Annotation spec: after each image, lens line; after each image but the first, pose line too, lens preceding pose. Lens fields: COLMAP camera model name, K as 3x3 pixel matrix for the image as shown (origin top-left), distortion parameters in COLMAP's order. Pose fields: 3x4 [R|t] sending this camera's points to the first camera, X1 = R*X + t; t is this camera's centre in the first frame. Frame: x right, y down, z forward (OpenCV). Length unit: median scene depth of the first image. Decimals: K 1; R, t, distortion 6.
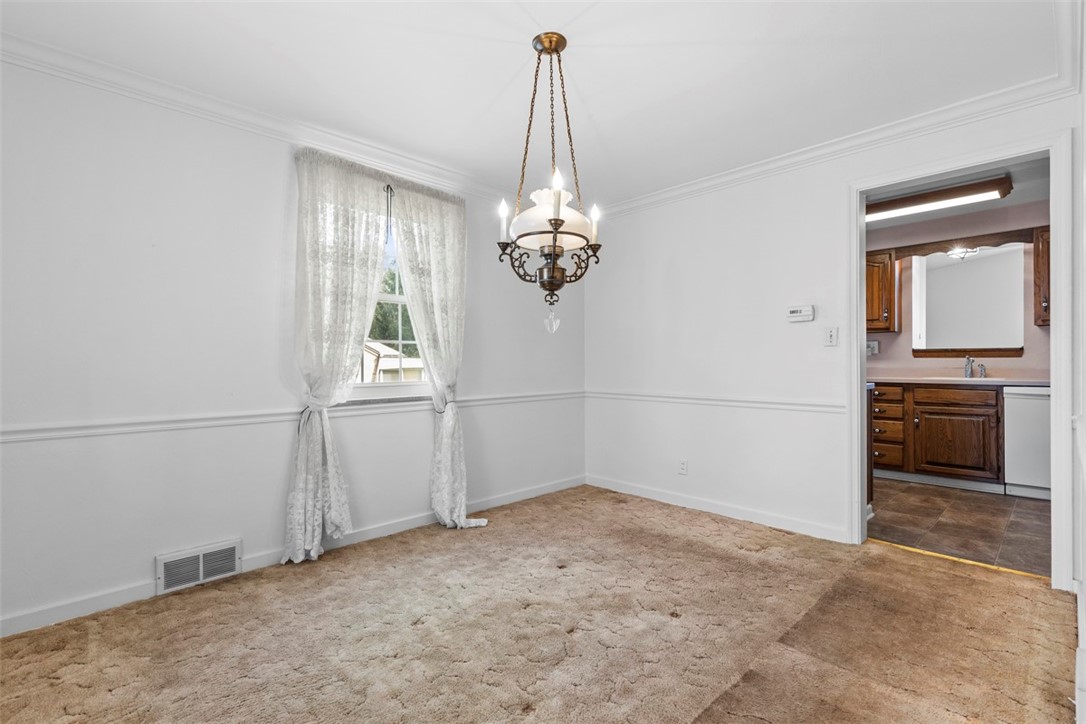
lens RADIAL K [[494.8, 0, 545.2], [0, 494.8, 363.0], [0, 0, 1]] dist [0.003533, 0.000273]
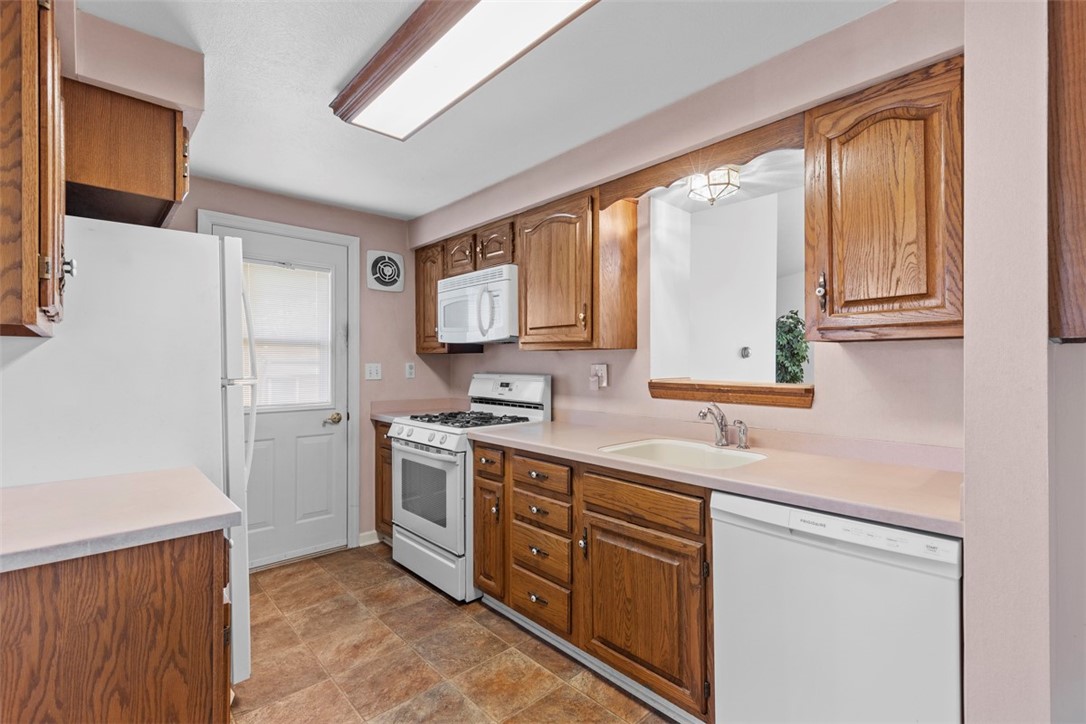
lens RADIAL K [[494.8, 0, 540.2], [0, 494.8, 360.5], [0, 0, 1]] dist [0.003533, 0.000273]
pose [[0.998191, 0.000664, -0.060118, 0.728519], [-0.000944, 0.999989, -0.004632, -0.052431], [0.060114, 0.004680, 0.998181, 0.527300]]
